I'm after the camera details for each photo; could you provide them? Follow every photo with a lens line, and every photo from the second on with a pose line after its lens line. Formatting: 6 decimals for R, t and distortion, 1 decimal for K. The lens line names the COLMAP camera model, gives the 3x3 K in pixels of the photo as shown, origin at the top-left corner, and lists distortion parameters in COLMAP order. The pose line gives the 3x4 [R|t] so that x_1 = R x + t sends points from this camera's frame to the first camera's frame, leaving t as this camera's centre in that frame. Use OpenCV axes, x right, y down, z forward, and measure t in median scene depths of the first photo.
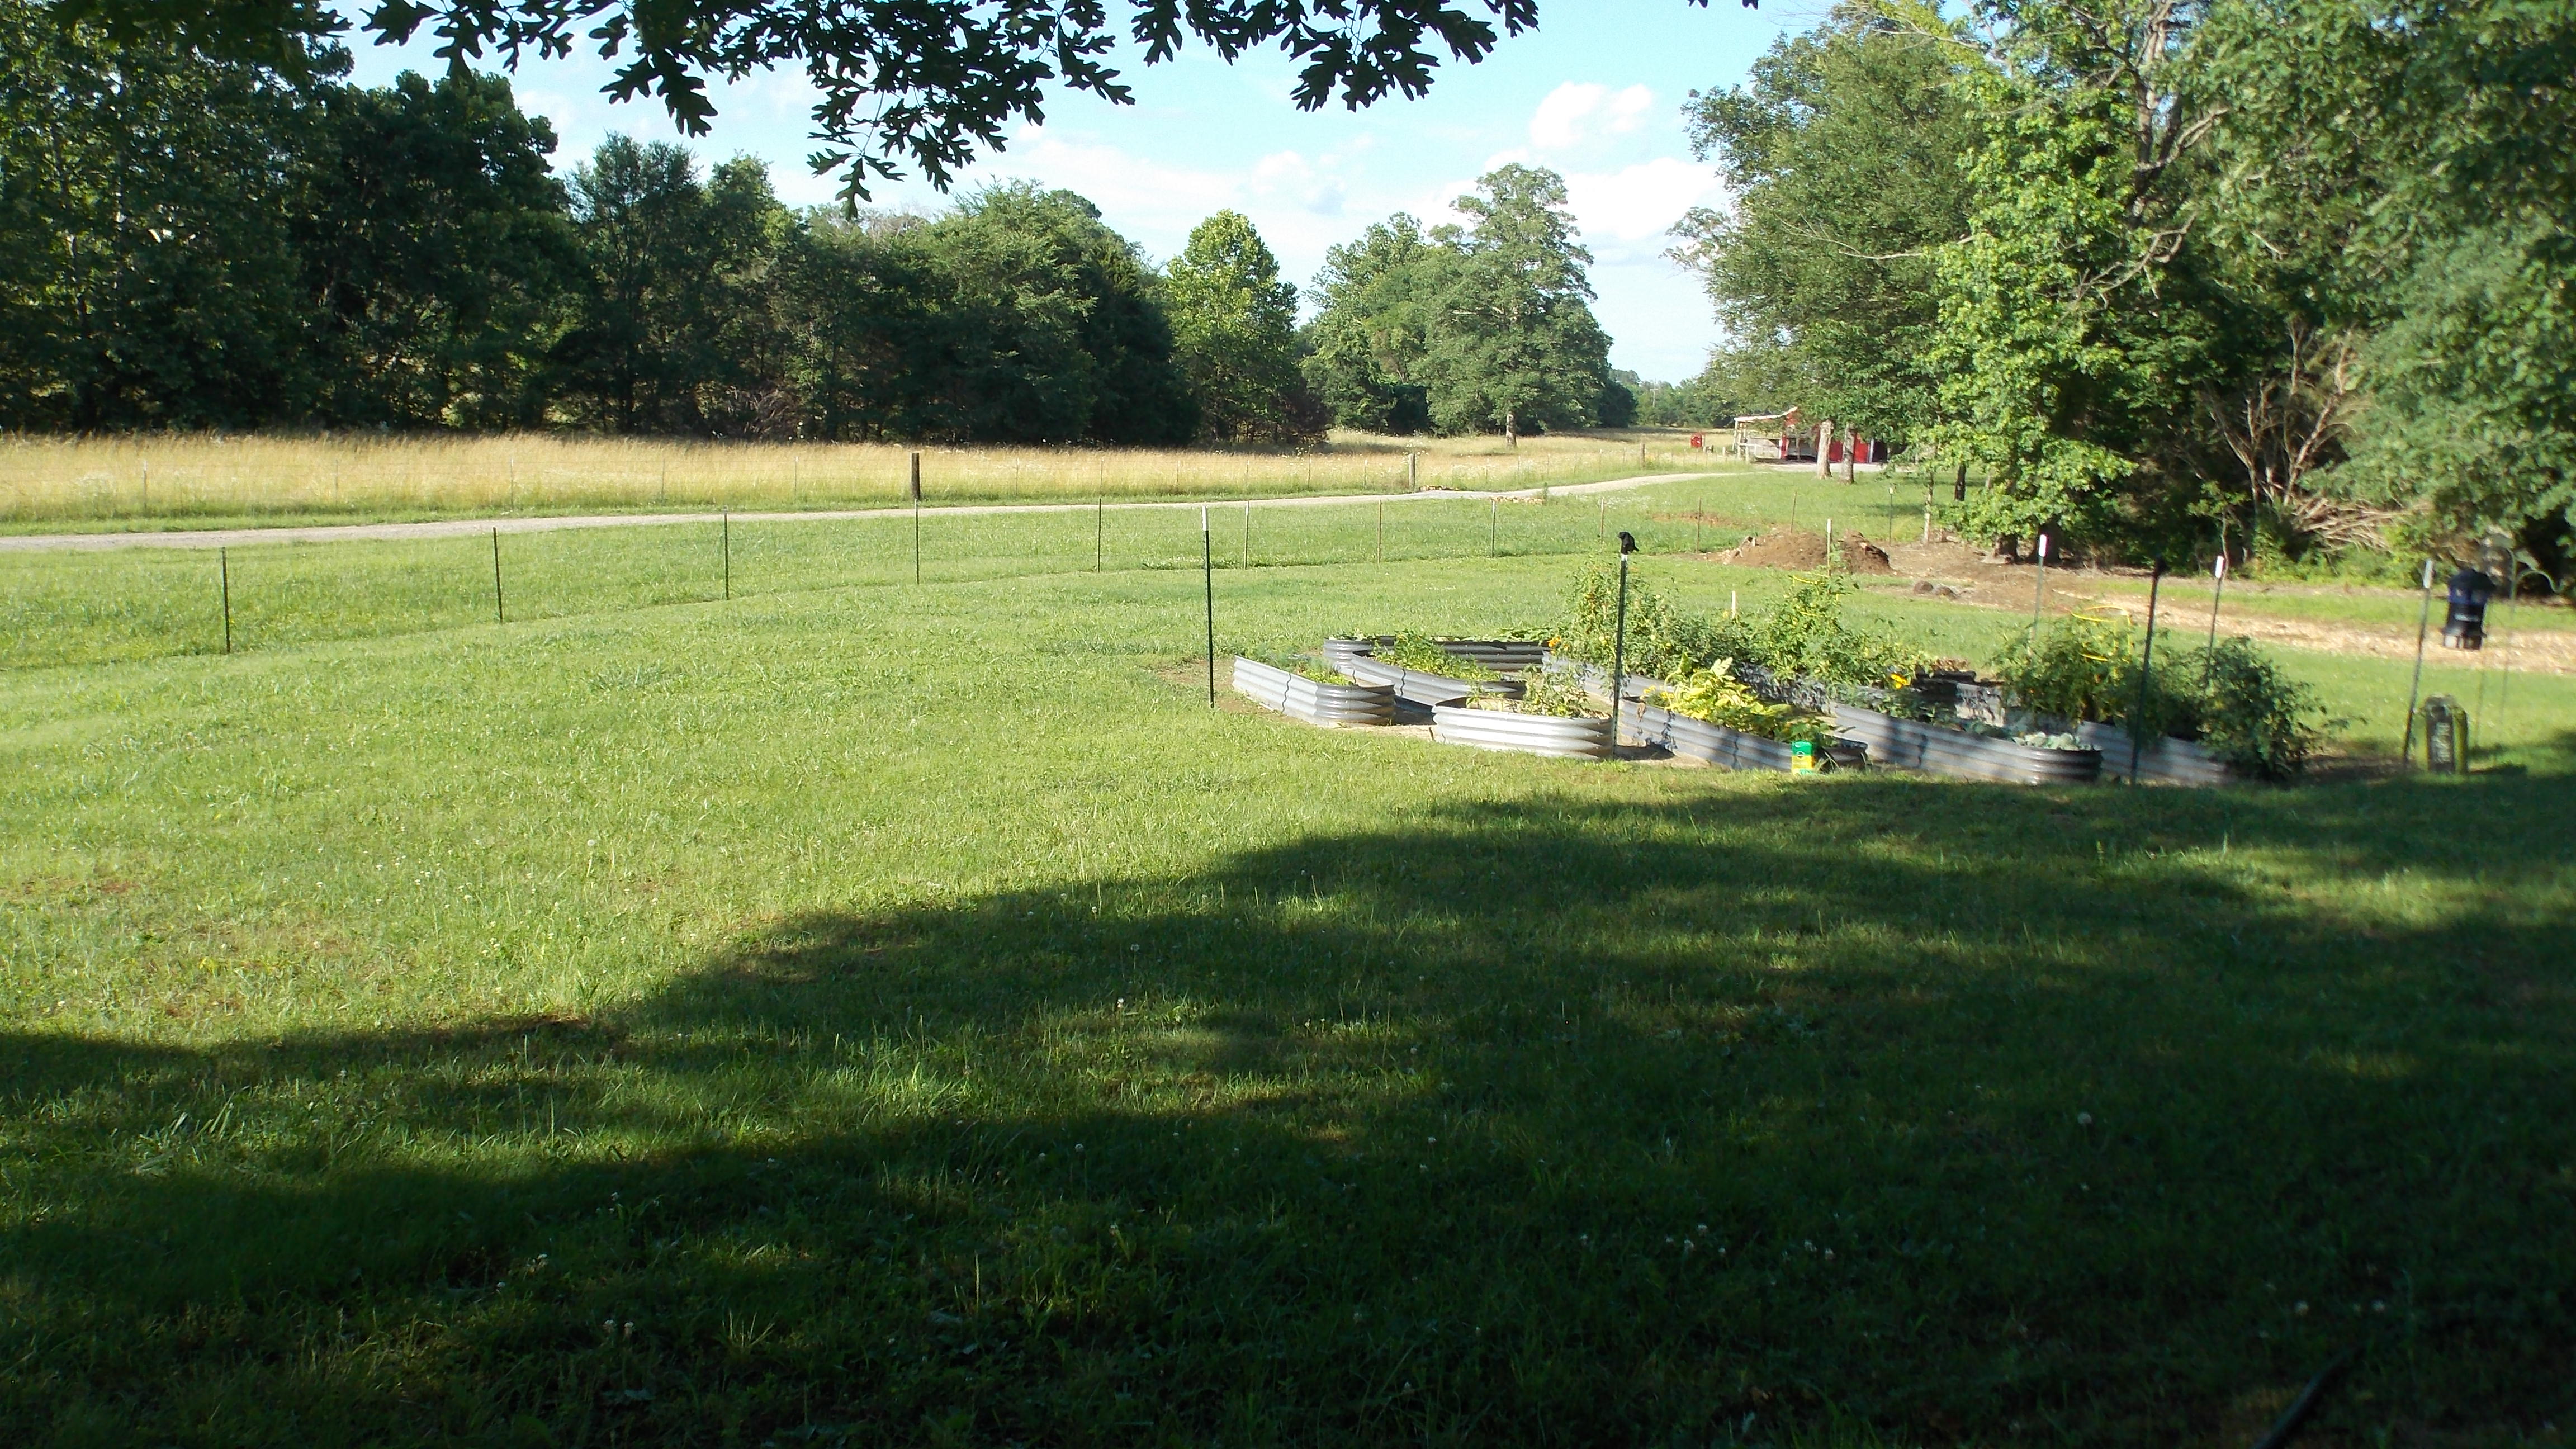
lens RADIAL K [[2081.4, 0, 1288.6], [0, 2081.4, 725.2], [0, 0, 1]] dist [-0.076158, -0.002454]
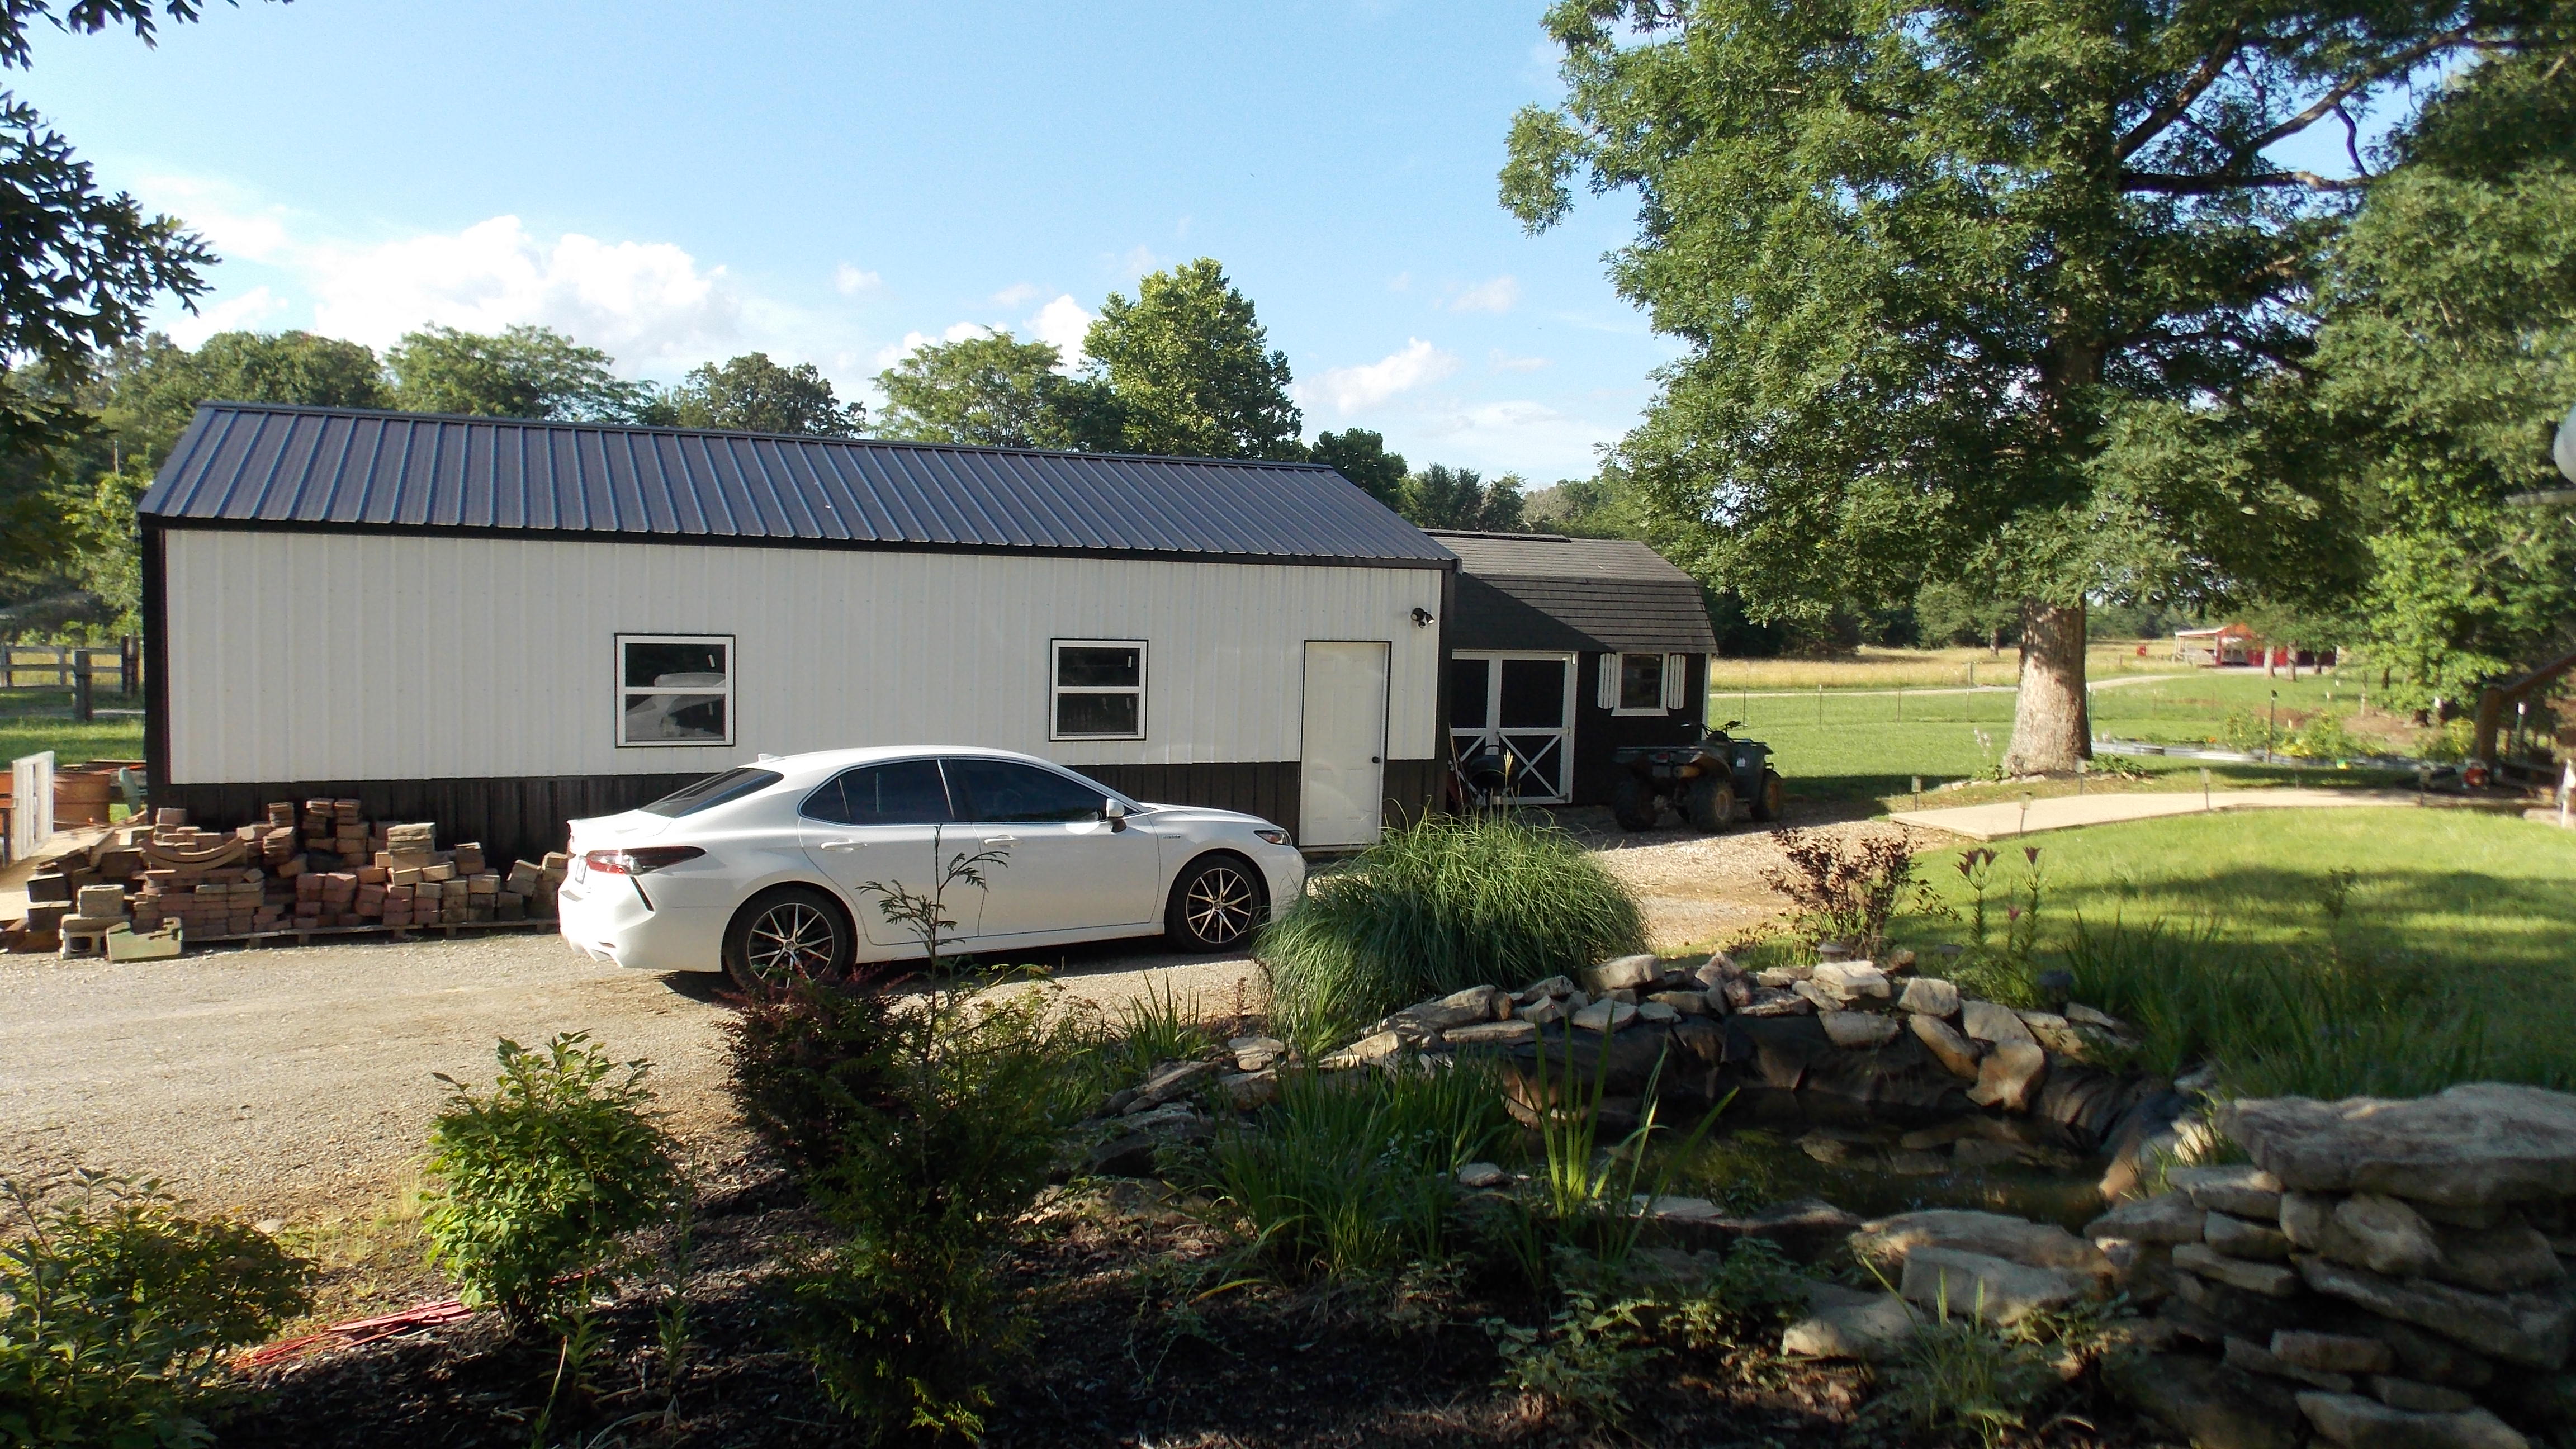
lens RADIAL K [[1671.8, 0, 1296.4], [0, 1671.8, 723.8], [0, 0, 1]] dist [-0.008398, -0.006763]
pose [[0.966256, 0.007787, -0.257467, -0.165032], [-0.031693, 0.995542, -0.088834, 0.060550], [0.255627, 0.093996, 0.962195, -0.472890]]
